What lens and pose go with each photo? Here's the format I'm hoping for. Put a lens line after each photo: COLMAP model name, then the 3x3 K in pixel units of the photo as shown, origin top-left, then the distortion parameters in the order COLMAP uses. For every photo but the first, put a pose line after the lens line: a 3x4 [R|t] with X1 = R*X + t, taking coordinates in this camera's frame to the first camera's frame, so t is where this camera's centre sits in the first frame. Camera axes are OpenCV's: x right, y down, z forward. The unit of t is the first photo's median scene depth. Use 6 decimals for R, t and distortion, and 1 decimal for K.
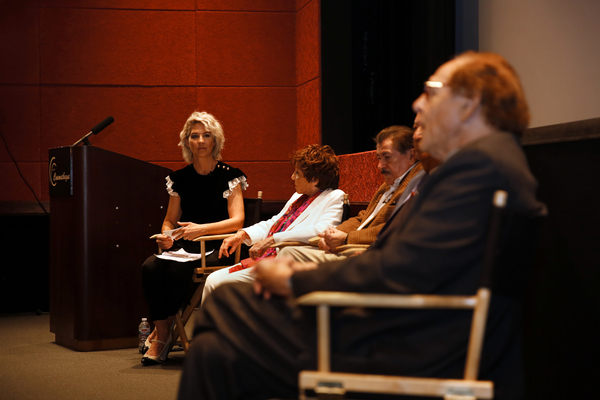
lens RADIAL K [[1163.4, 0, 324.2], [0, 1163.4, 198.1], [0, 0, 1]] dist [0.076387, 0.056318]
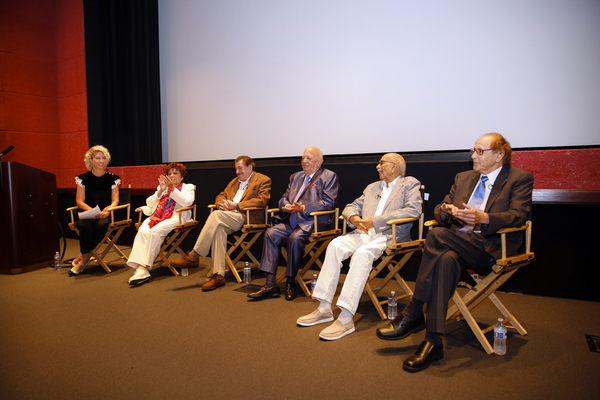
lens RADIAL K [[408.3, 0, 300.0], [0, 408.3, 200.0], [0, 0, 1]] dist [0.000352, -0.000057]
pose [[0.731809, -0.042828, 0.680162, -0.322391], [0.013388, 0.998734, 0.048482, -0.009320], [-0.681378, -0.026374, 0.731457, 0.246758]]
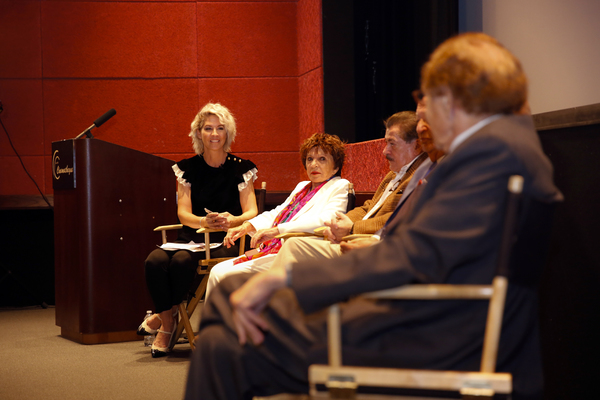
lens RADIAL K [[1159.1, 0, 300.0], [0, 1159.1, 200.0], [0, 0, 1]] dist [0.028365, 0.099342]
pose [[0.999676, -0.012301, -0.022274, -0.002328], [0.012508, 0.999880, 0.009187, 0.000913], [0.022159, -0.009463, 0.999710, 0.013848]]
